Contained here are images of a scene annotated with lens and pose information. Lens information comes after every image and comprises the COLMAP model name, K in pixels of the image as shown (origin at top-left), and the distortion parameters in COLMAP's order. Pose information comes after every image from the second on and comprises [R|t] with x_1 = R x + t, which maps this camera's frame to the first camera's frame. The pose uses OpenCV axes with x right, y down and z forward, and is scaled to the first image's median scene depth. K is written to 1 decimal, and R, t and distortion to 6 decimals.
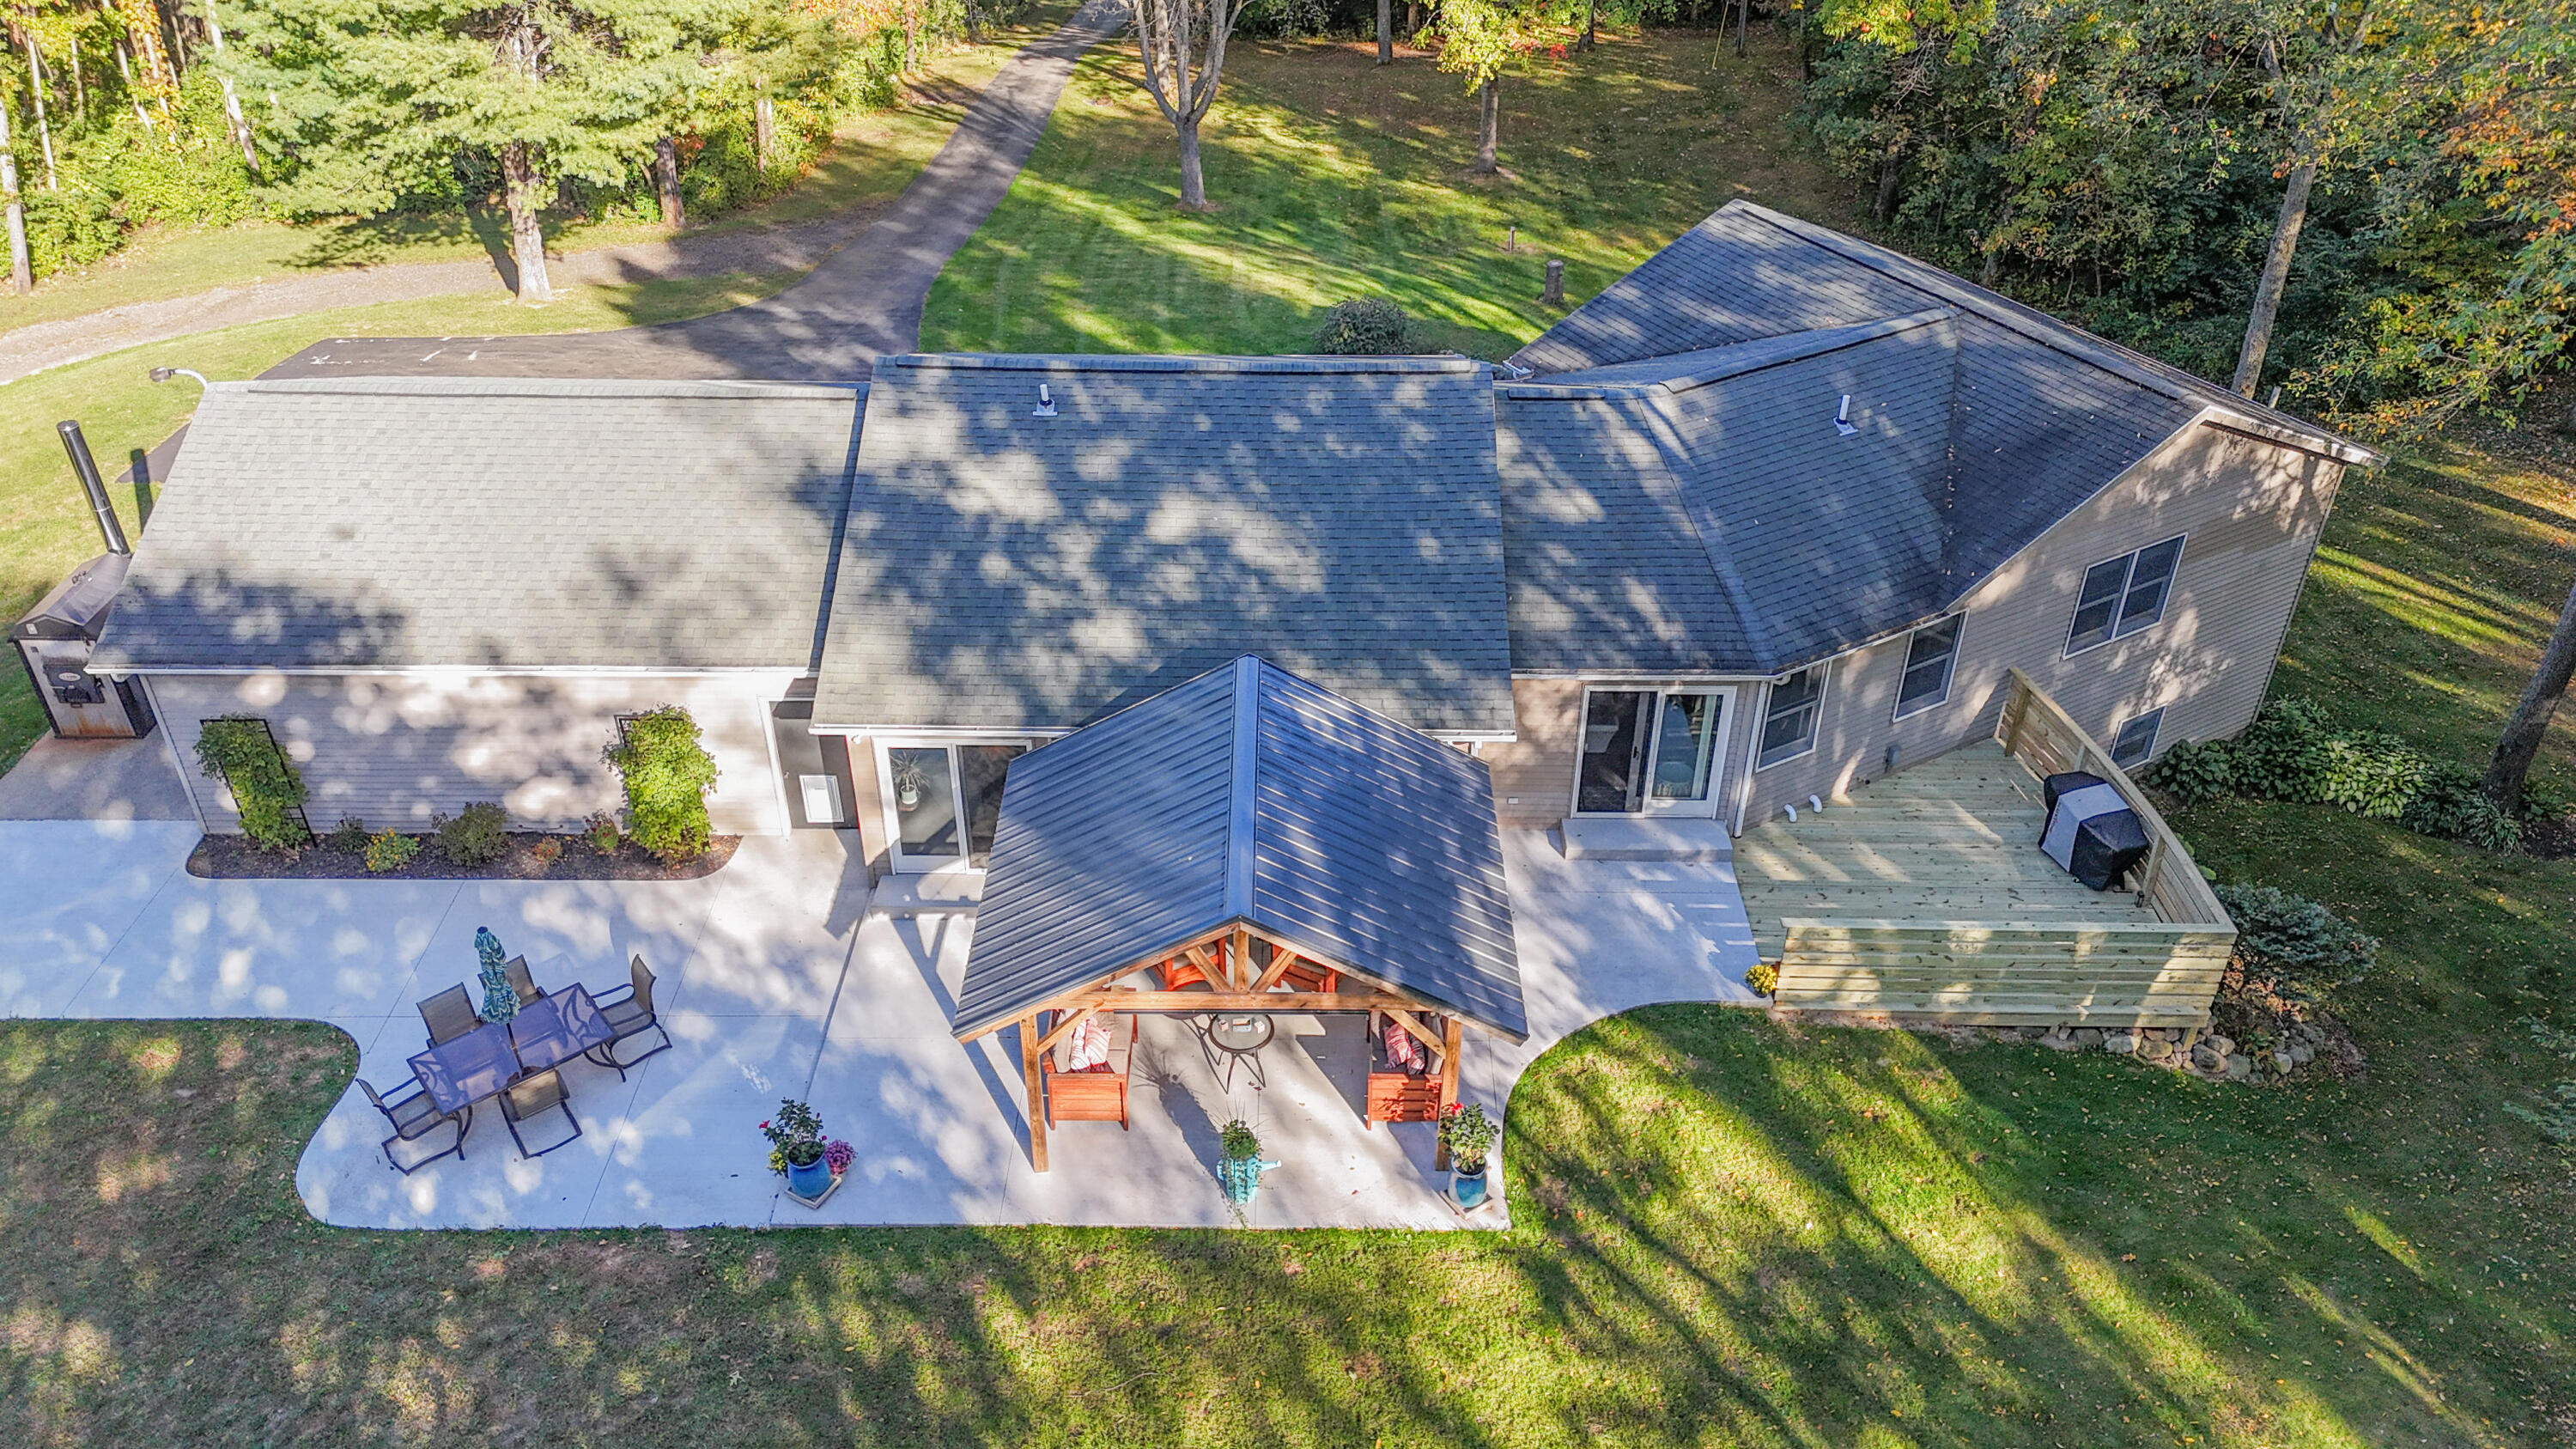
lens RADIAL K [[1880.7, 0, 1282.9], [0, 1880.7, 716.2], [0, 0, 1]] dist [0.068013, -0.042365]
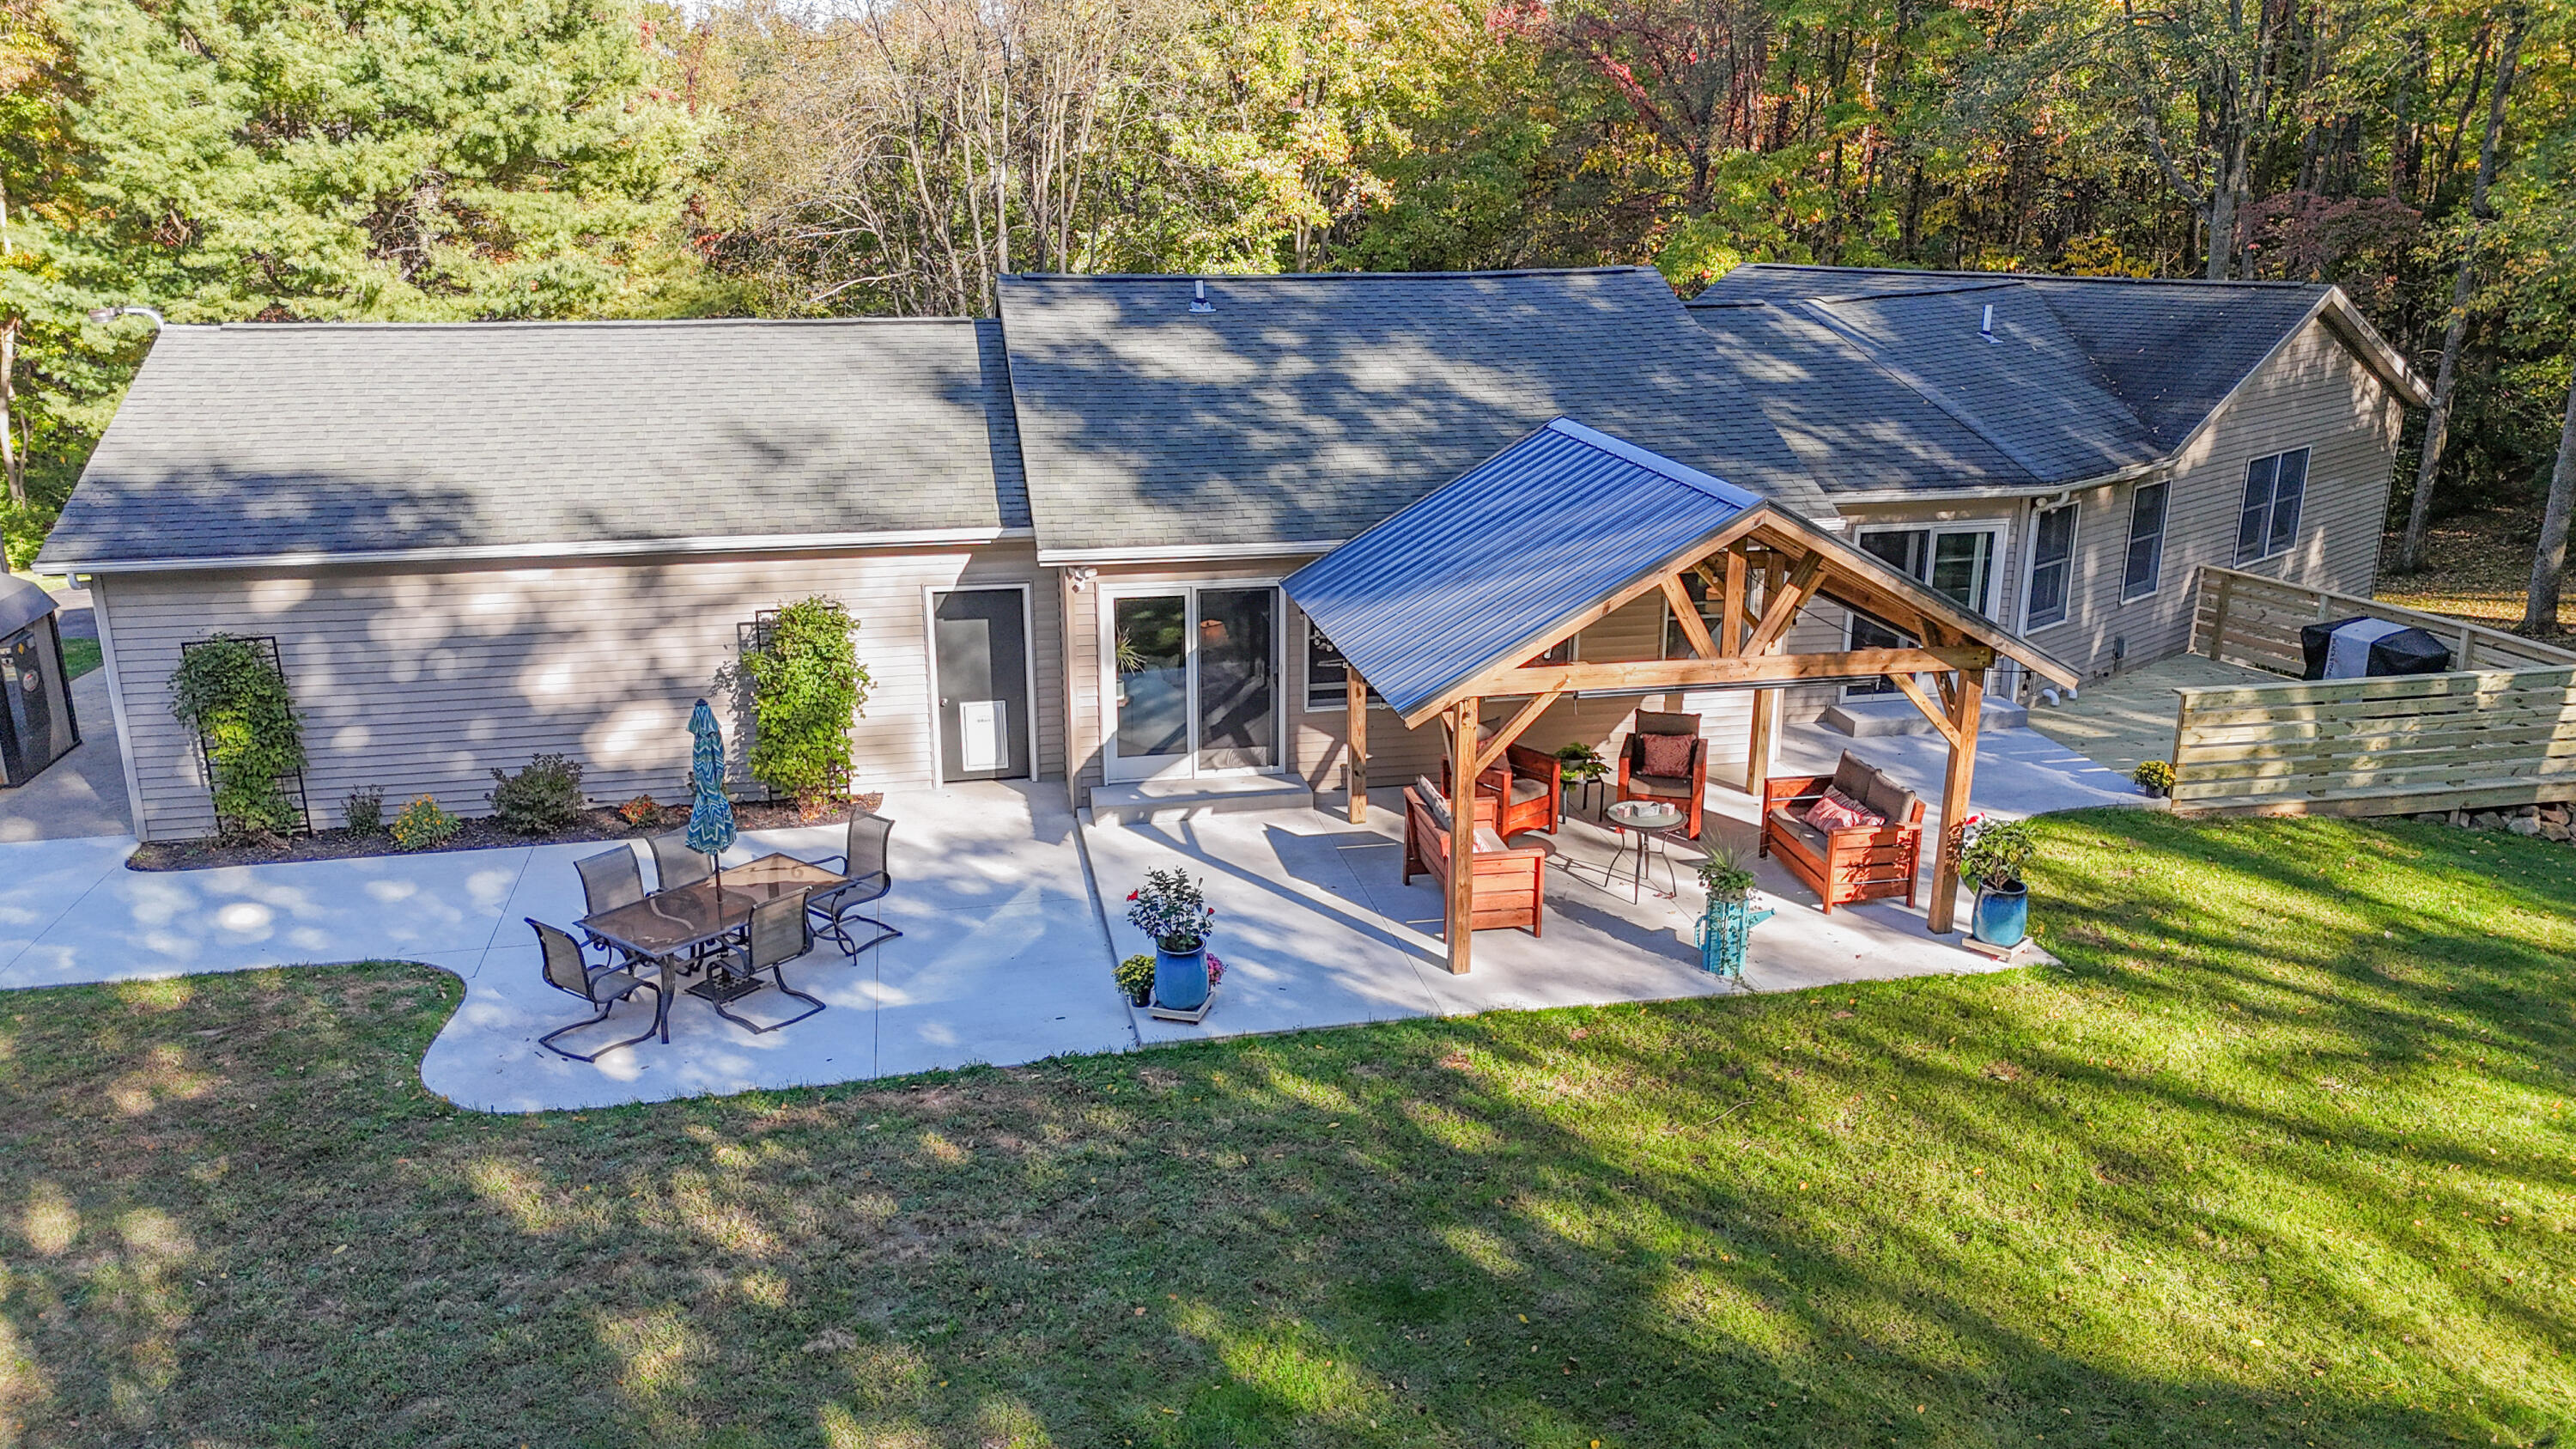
lens RADIAL K [[1880.7, 0, 1293.9], [0, 1880.7, 724.4], [0, 0, 1]] dist [0.068013, -0.042365]
pose [[0.977857, -0.066115, 0.198557, -0.290482], [0.123121, 0.948961, -0.290368, 0.307427], [-0.169225, 0.308385, 0.936088, 0.231817]]
